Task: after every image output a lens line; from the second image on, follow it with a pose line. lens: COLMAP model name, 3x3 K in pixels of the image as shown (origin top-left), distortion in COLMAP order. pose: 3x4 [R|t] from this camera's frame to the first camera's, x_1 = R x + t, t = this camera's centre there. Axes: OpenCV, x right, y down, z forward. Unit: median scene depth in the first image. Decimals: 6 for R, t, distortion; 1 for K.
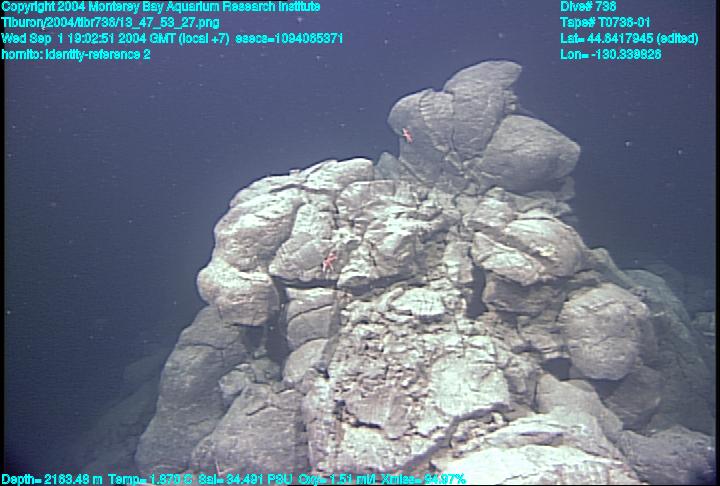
lens RADIAL K [[475.2, 0, 360.6], [0, 475.2, 259.1], [0, 0, 1]] dist [-0.087949, 0.101734]
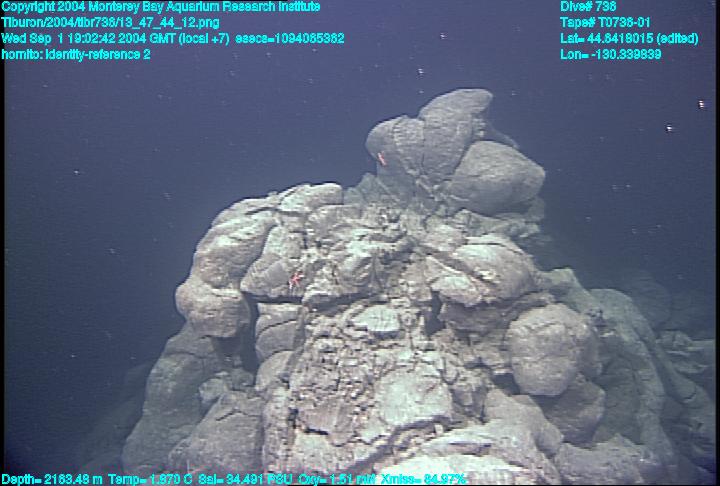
lens RADIAL K [[475.2, 0, 360.6], [0, 475.2, 259.1], [0, 0, 1]] dist [-0.087949, 0.101734]
pose [[0.999512, 0.014645, -0.027600, 0.115991], [-0.015111, 0.999746, -0.016731, -0.027339], [0.027348, 0.017140, 0.999479, -0.082280]]
